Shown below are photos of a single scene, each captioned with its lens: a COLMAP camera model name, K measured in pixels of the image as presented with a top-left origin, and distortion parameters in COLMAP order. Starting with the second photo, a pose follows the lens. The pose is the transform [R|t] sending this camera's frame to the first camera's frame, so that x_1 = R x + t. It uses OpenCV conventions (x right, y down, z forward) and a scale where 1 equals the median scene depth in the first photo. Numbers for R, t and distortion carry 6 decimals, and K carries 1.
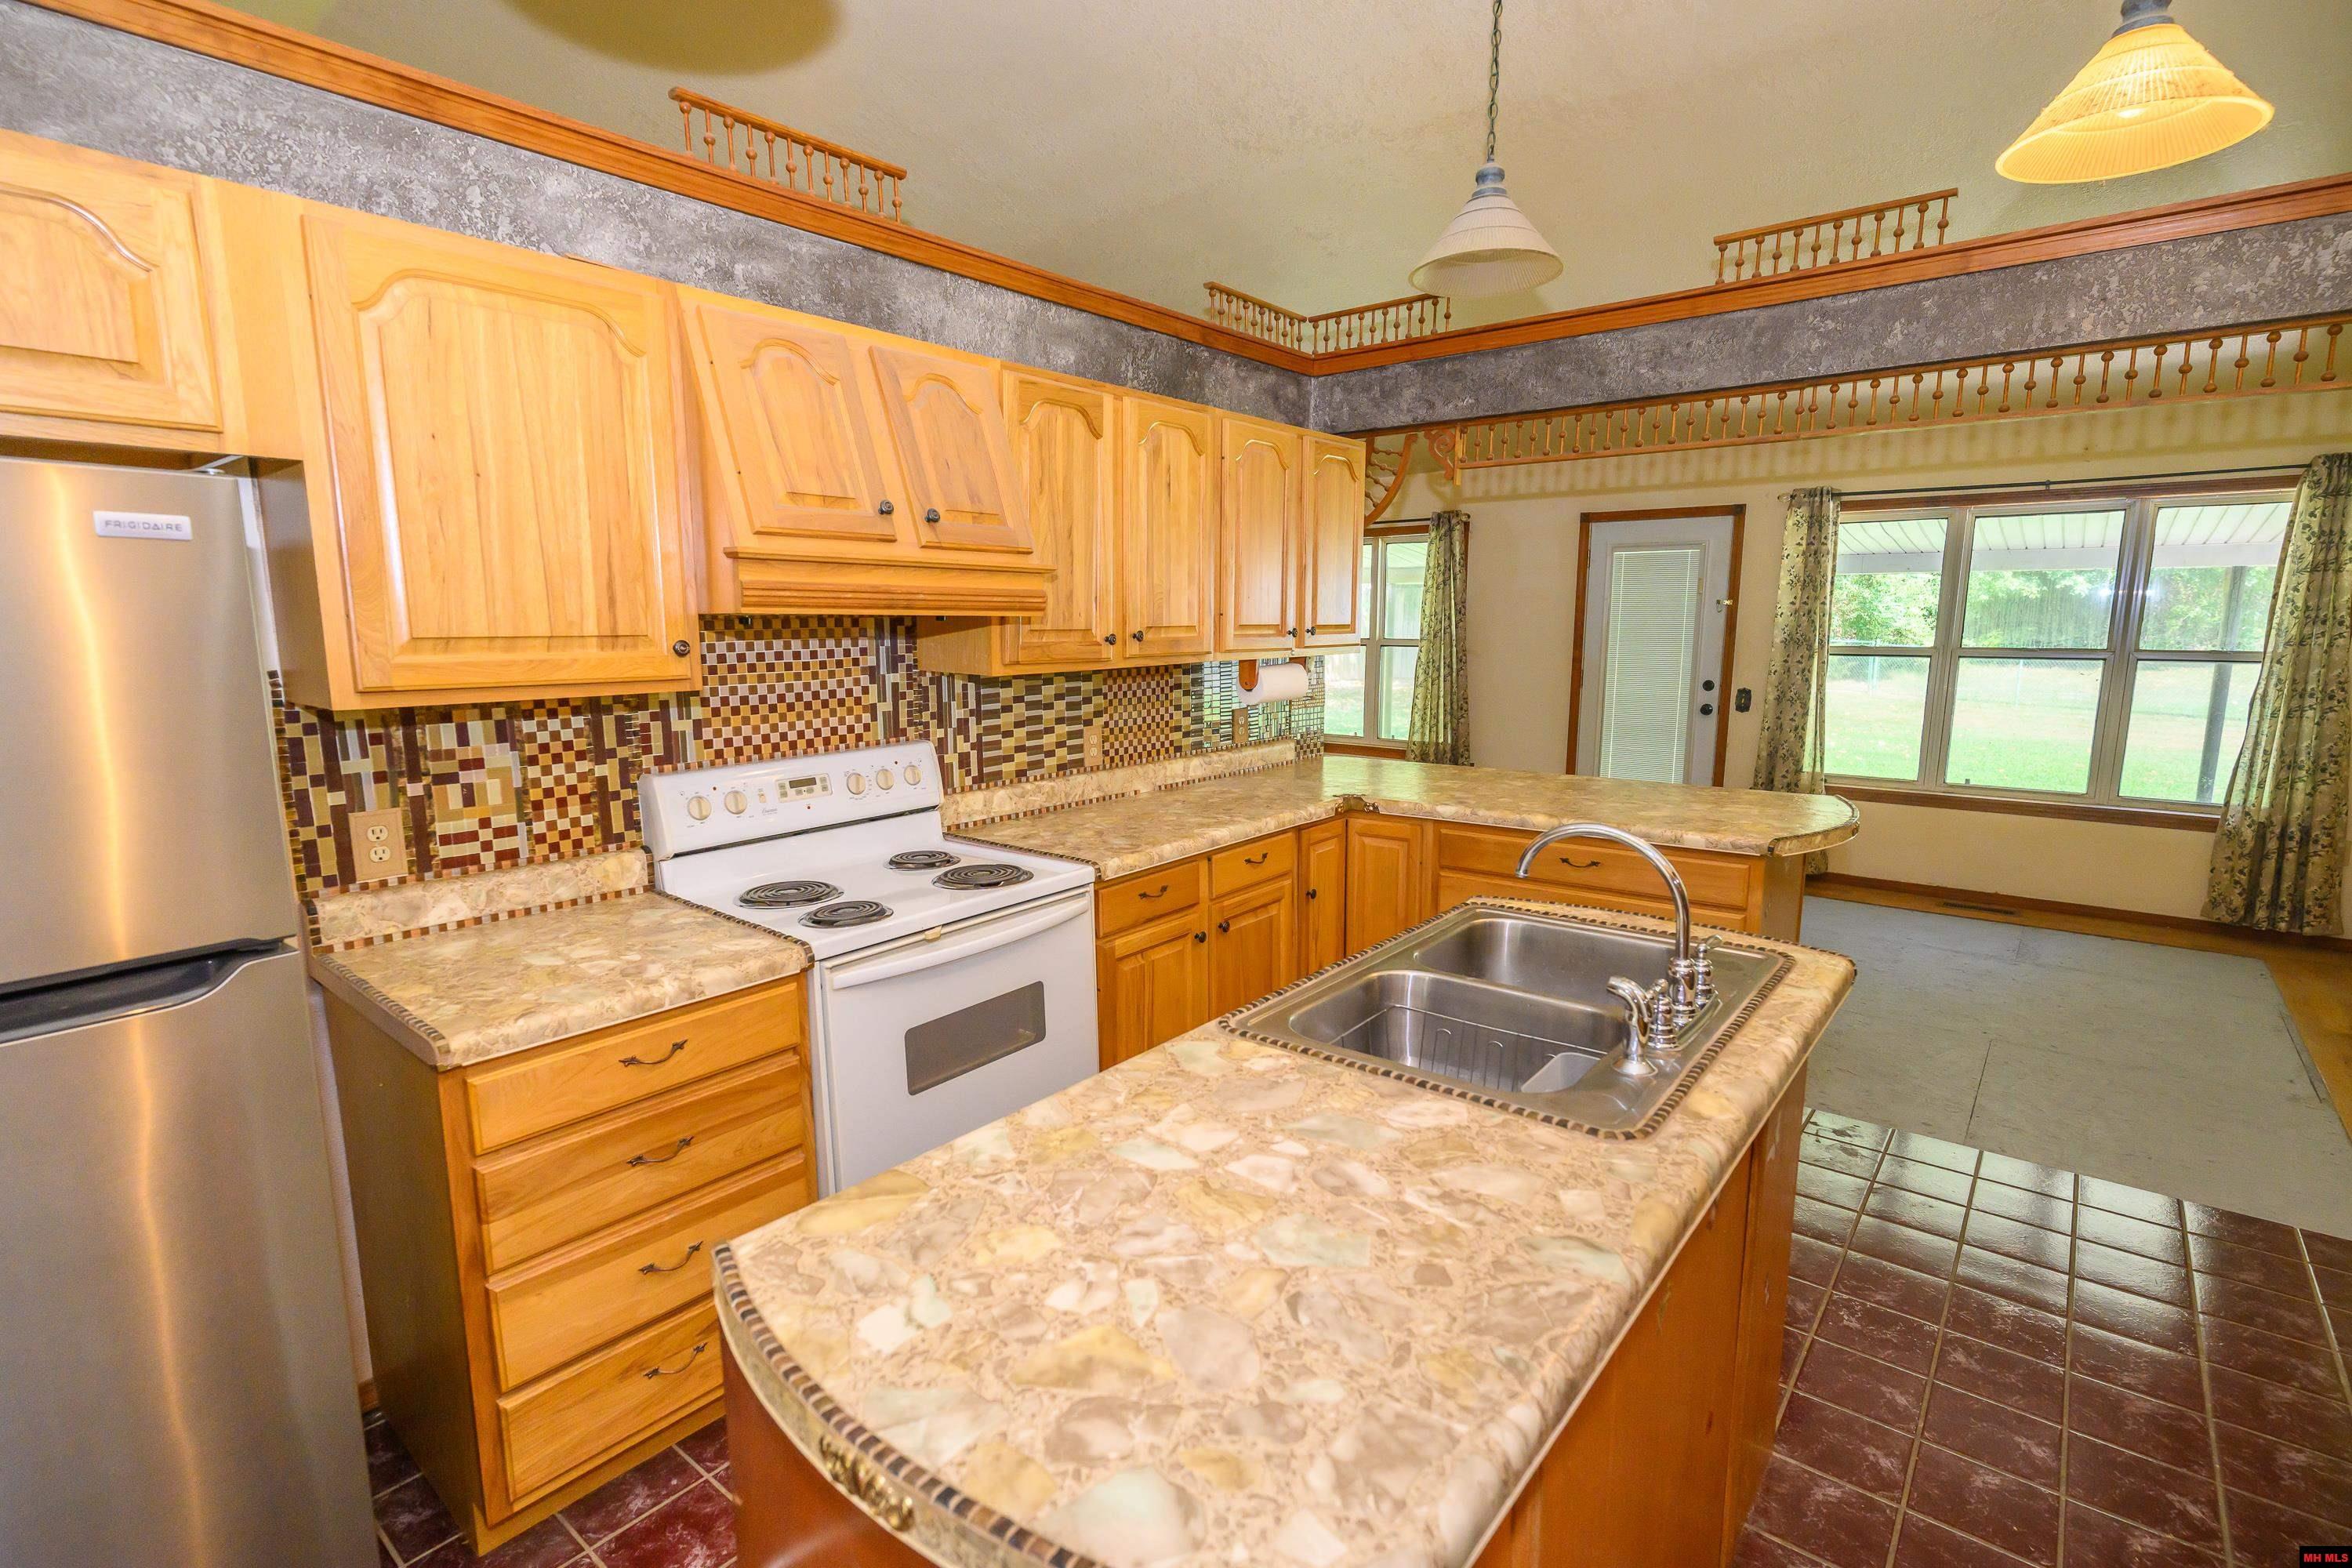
lens RADIAL K [[1120.0, 0, 1166.7], [0, 1120.0, 790.6], [0, 0, 1]] dist [0.001702, 0.001945]
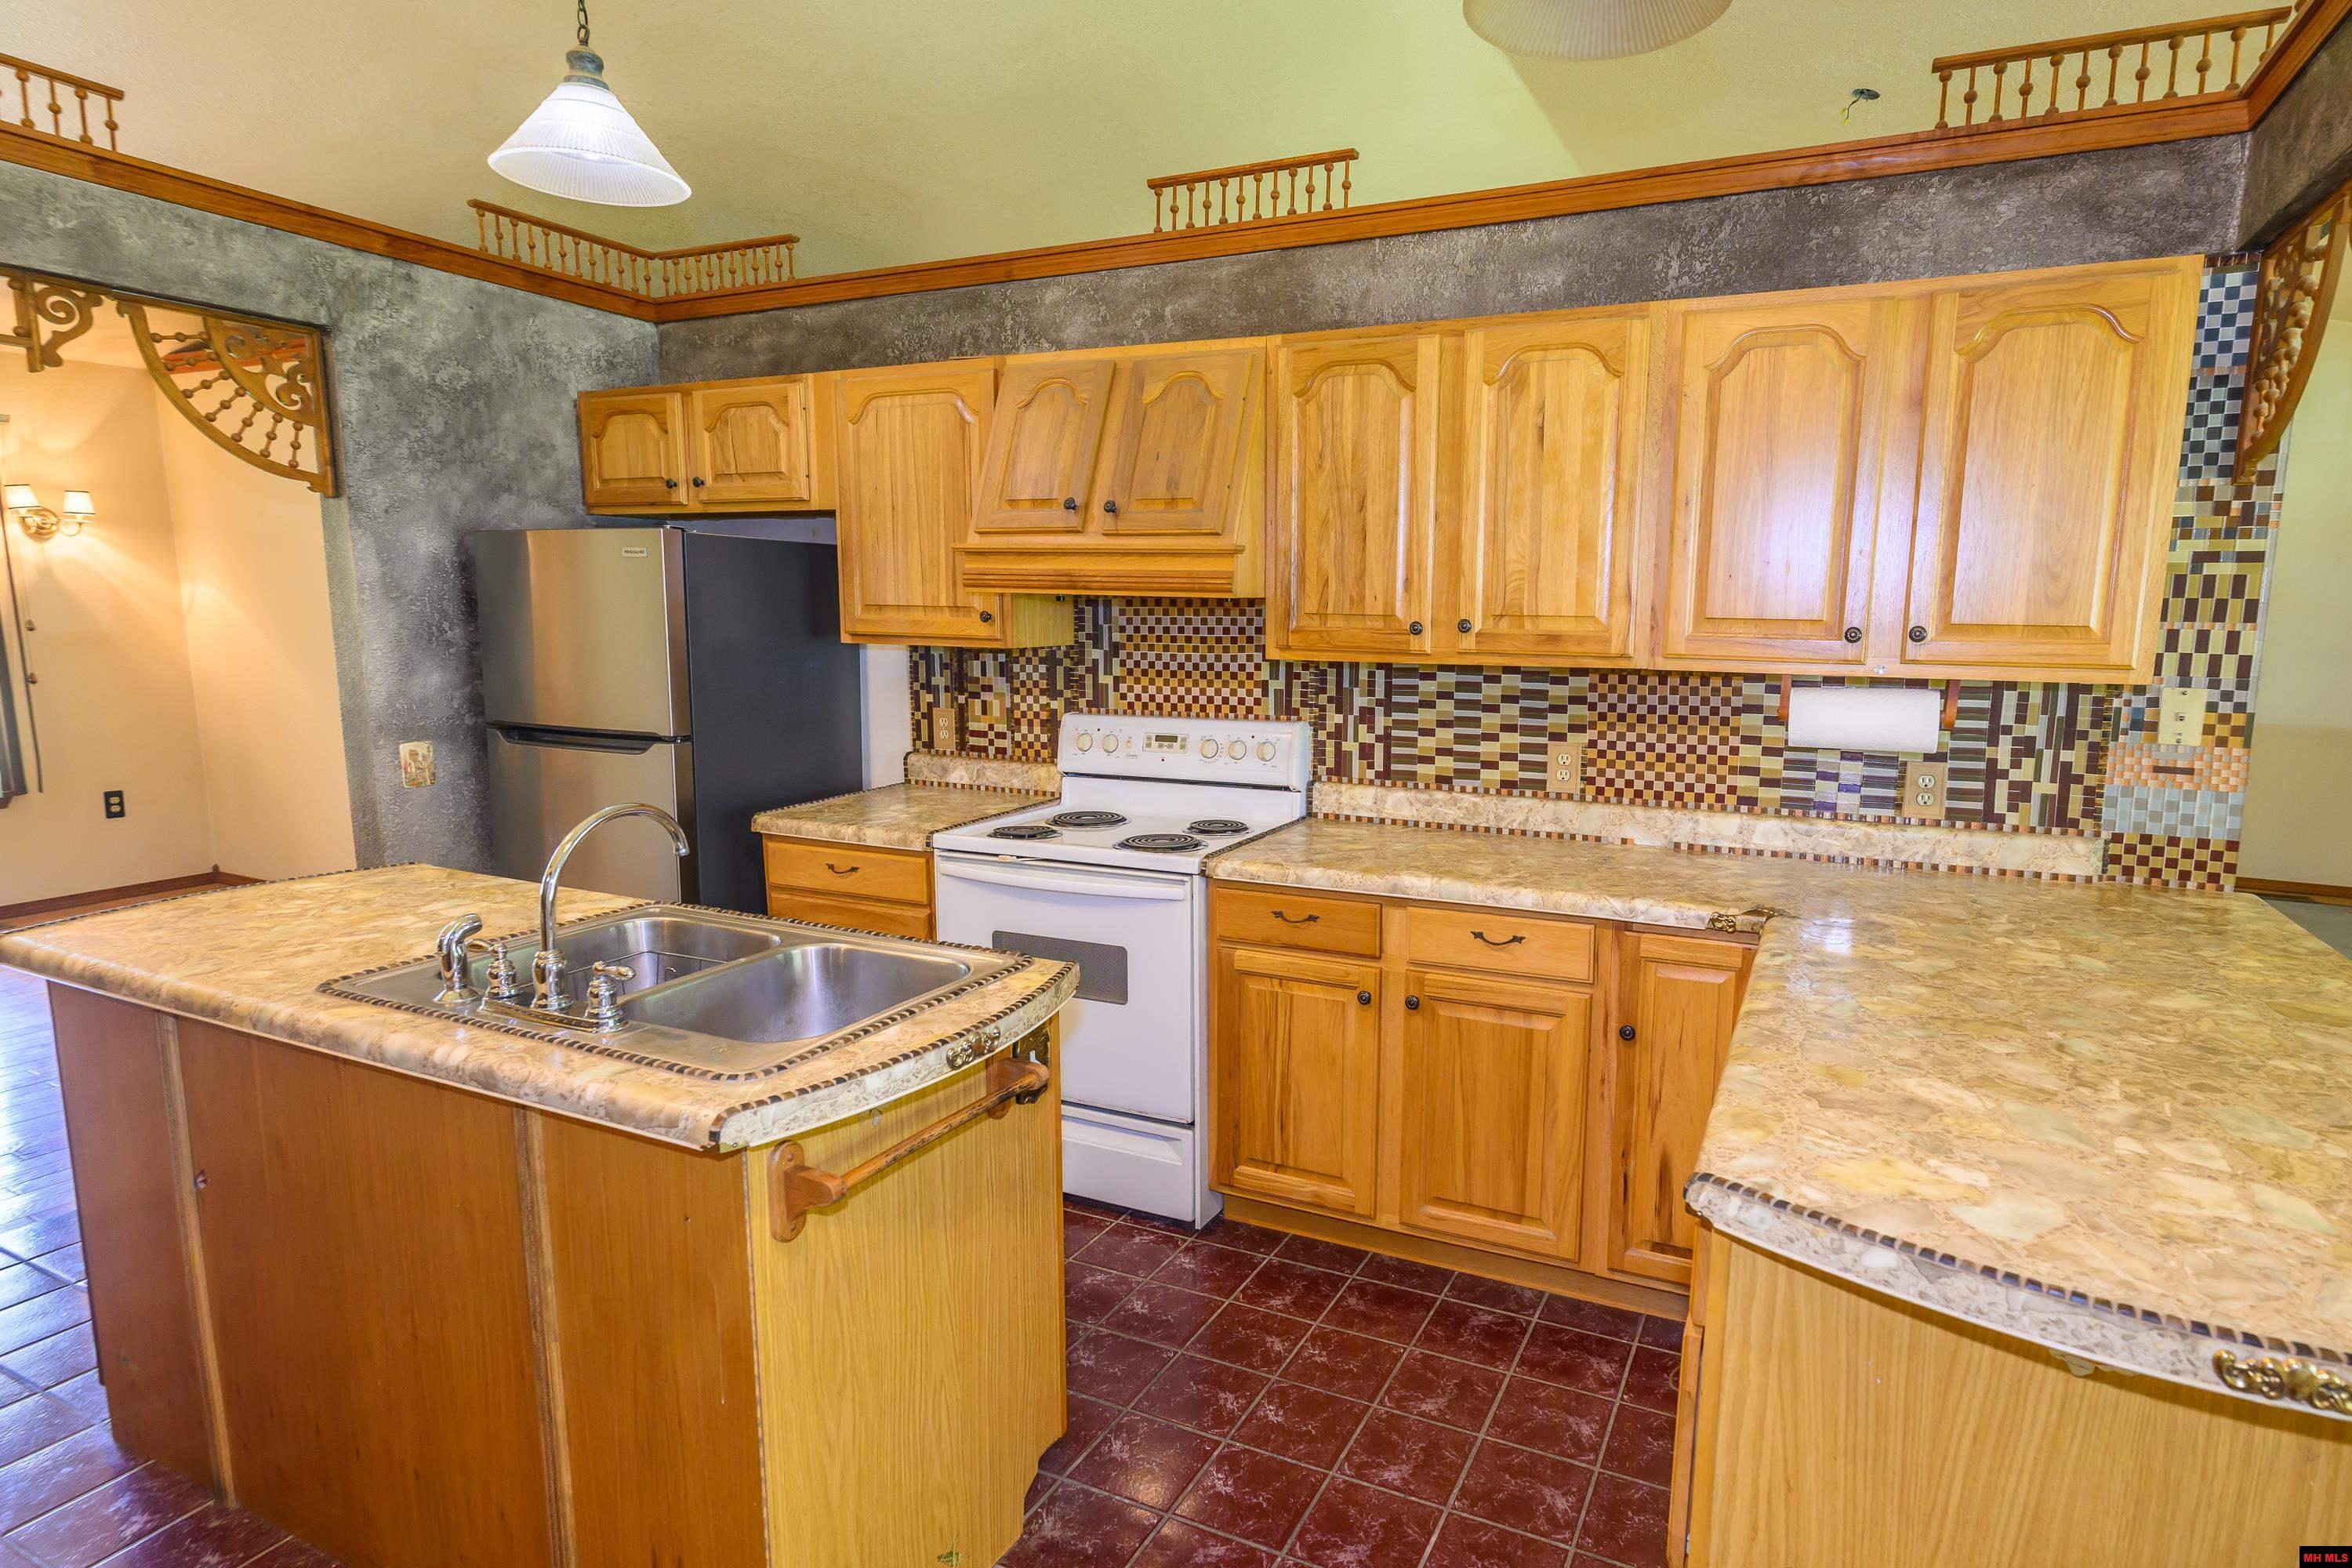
lens RADIAL K [[1247.4, 0, 1284.5], [0, 1247.4, 790.7], [0, 0, 1]] dist [-0.002247, 0.003463]
pose [[0.259797, 0.153509, -0.953384, 1.008840], [-0.162253, 0.980187, 0.113611, -0.128346], [0.951935, 0.125174, 0.279557, 0.801054]]
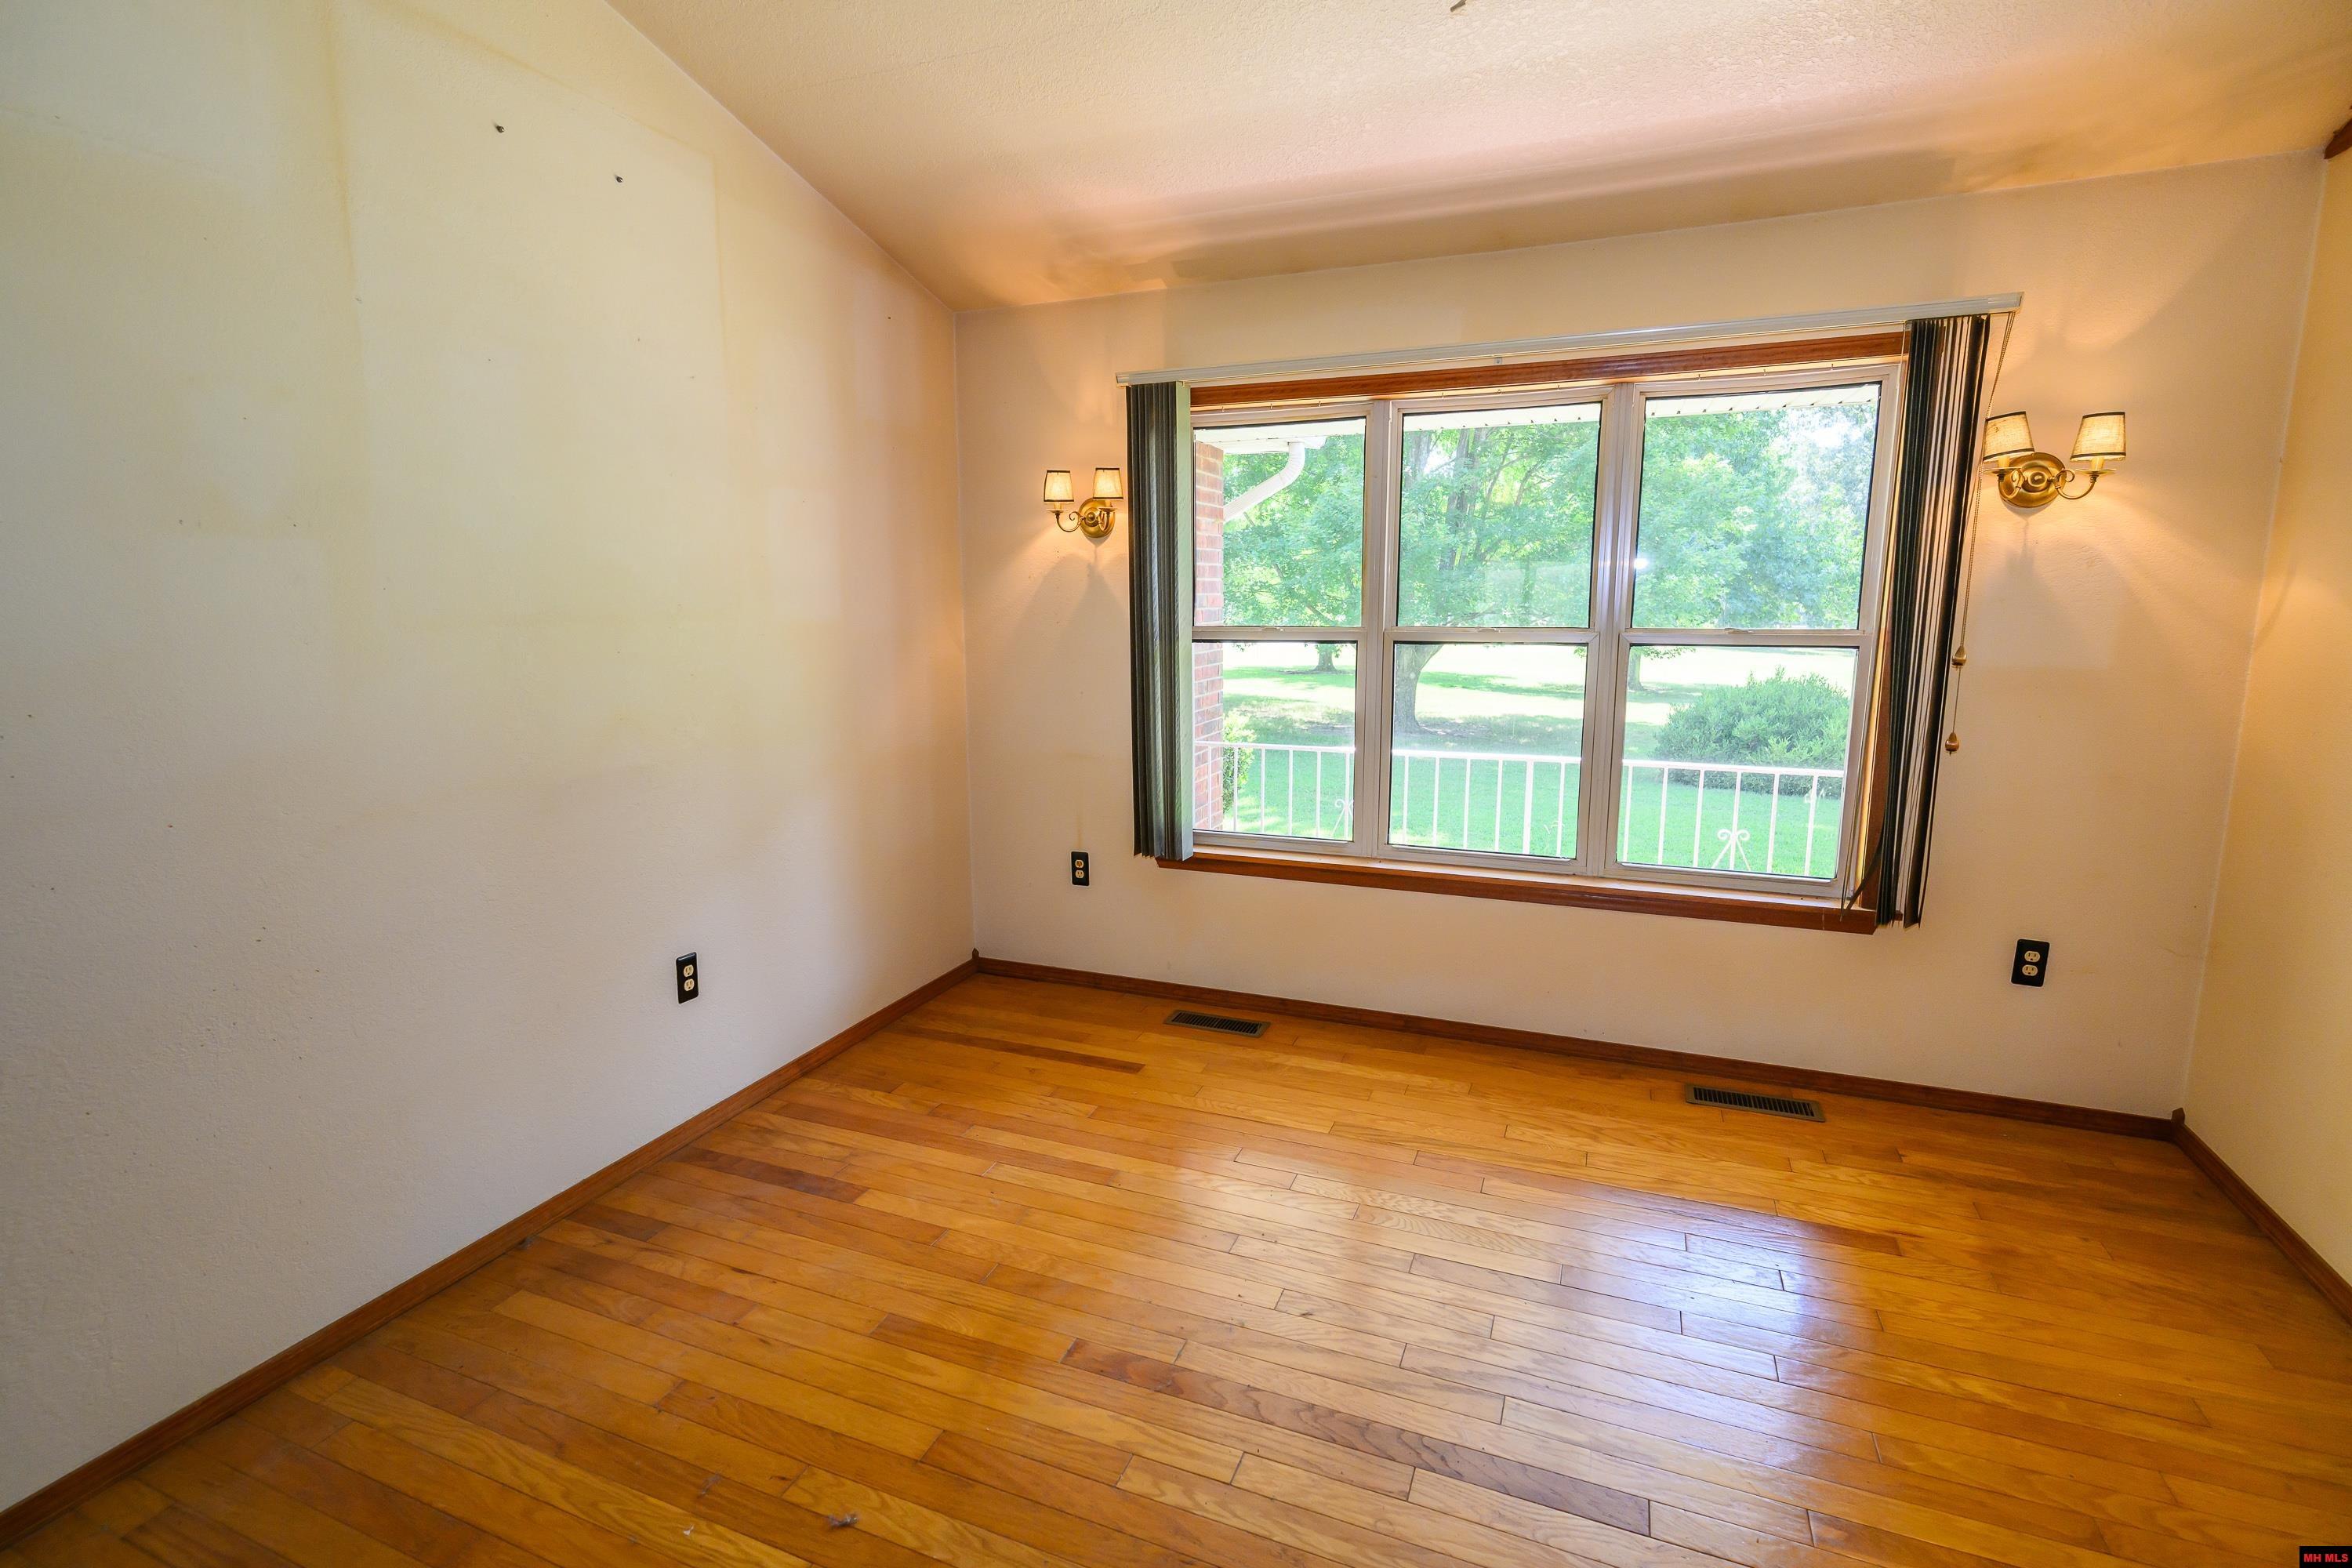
lens RADIAL K [[1120.0, 0, 1151.9], [0, 1120.0, 778.1], [0, 0, 1]] dist [0.001702, 0.001945]
pose [[-0.956575, 0.053139, -0.286603, -0.474595], [-0.039740, 0.950287, 0.308830, -0.017924], [0.288766, 0.306809, -0.906908, 0.166513]]
